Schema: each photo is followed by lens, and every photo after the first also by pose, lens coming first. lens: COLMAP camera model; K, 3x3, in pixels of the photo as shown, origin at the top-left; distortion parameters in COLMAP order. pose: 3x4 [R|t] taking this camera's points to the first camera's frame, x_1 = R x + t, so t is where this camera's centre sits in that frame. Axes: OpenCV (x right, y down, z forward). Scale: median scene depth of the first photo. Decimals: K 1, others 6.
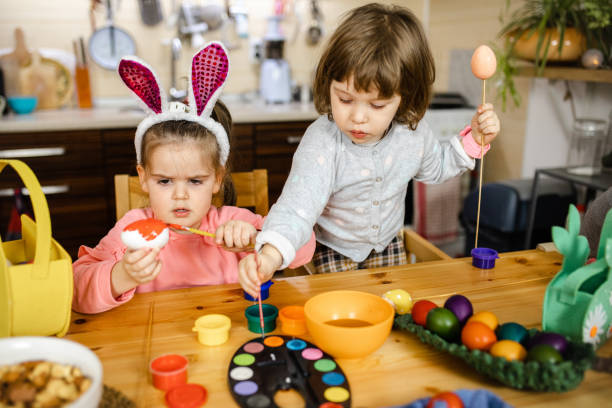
lens RADIAL K [[605.4, 0, 302.1], [0, 605.4, 198.0], [0, 0, 1]] dist [-0.034121, 0.000000]
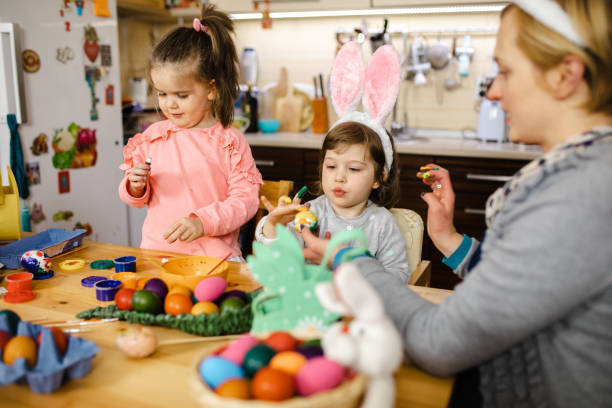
lens RADIAL K [[605.4, 0, 307.8], [0, 605.4, 206.9], [0, 0, 1]] dist [-0.034121, 0.000000]
pose [[0.789634, 0.133566, -0.598864, 0.810784], [-0.161479, 0.986850, 0.007181, -0.016369], [0.591948, 0.091034, 0.800819, 0.061669]]
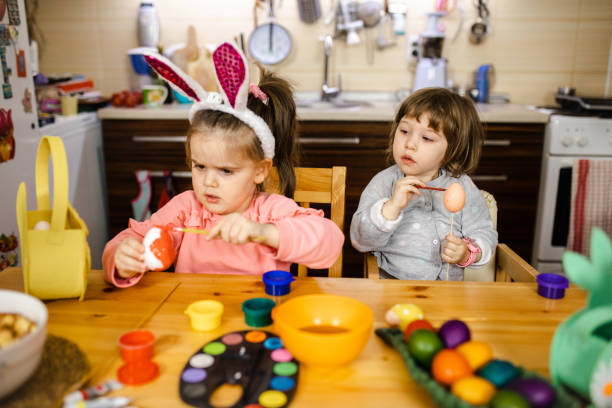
lens RADIAL K [[605.4, 0, 303.3], [0, 605.4, 202.6], [0, 0, 1]] dist [-0.034121, 0.000000]
pose [[0.939045, 0.092090, -0.331230, 0.251528], [-0.087834, 0.995746, 0.027831, -0.016427], [0.332384, 0.002958, 0.943140, 0.049979]]
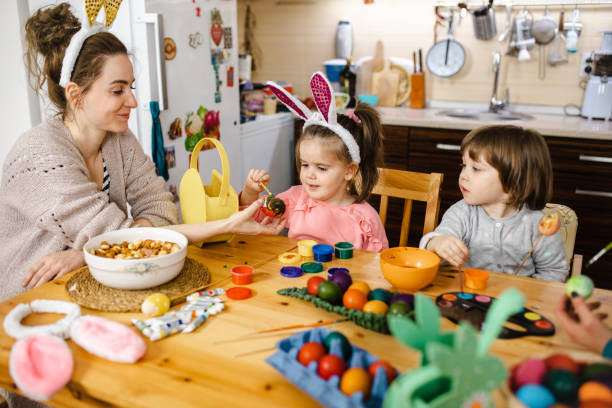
lens RADIAL K [[605.4, 0, 302.7], [0, 605.4, 204.8], [0, 0, 1]] dist [-0.034121, 0.000000]
pose [[0.738099, 0.184544, -0.648964, 0.645924], [-0.169977, 0.981702, 0.085840, -0.052093], [0.652930, 0.046951, 0.755961, -0.122240]]
